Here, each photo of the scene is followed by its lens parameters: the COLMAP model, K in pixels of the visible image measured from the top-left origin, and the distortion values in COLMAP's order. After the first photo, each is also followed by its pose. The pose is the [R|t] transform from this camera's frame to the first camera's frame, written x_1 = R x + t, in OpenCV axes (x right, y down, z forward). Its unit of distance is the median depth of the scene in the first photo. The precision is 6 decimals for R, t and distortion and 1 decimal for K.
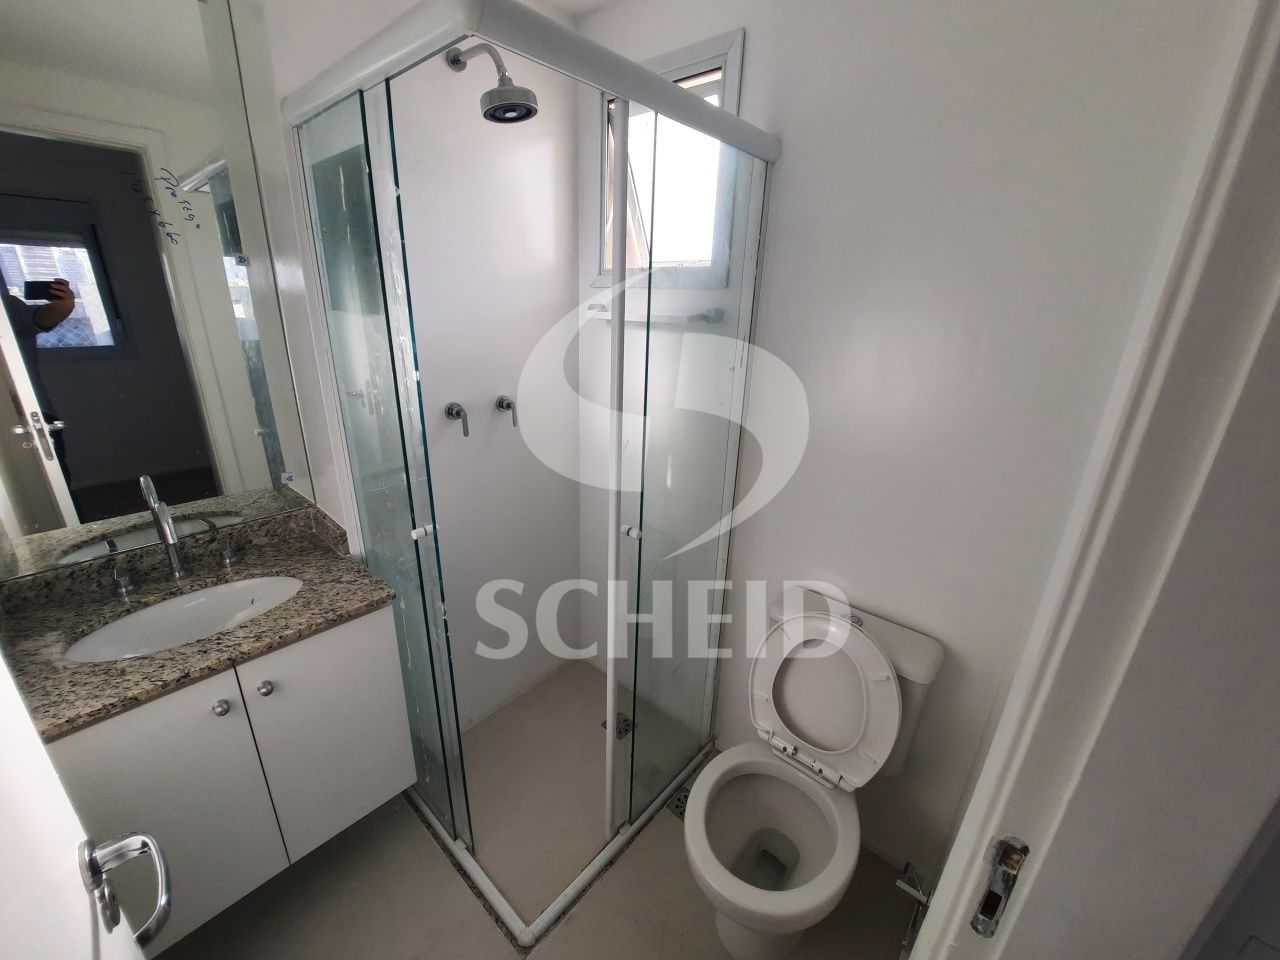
lens RADIAL K [[512.7, 0, 637.5], [0, 512.7, 475.1], [0, 0, 1]] dist [-0.010694, -0.002238]
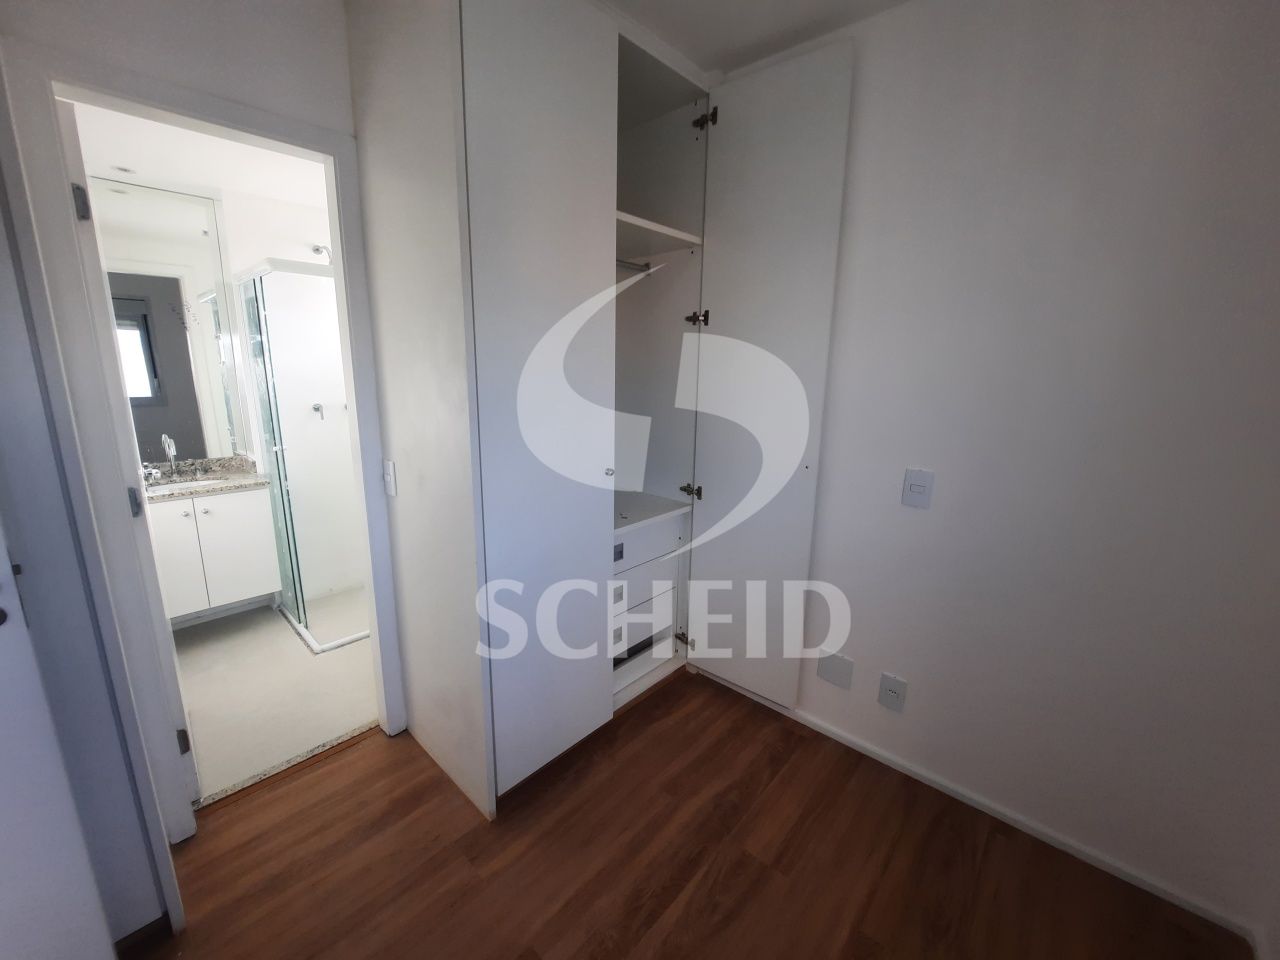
lens RADIAL K [[512.7, 0, 632.0], [0, 512.7, 475.1], [0, 0, 1]] dist [-0.010694, -0.002238]
pose [[0.999632, -0.008071, -0.025906, 0.980452], [0.004734, 0.991973, -0.126361, 0.419418], [0.026718, 0.126192, 0.991646, -0.976126]]
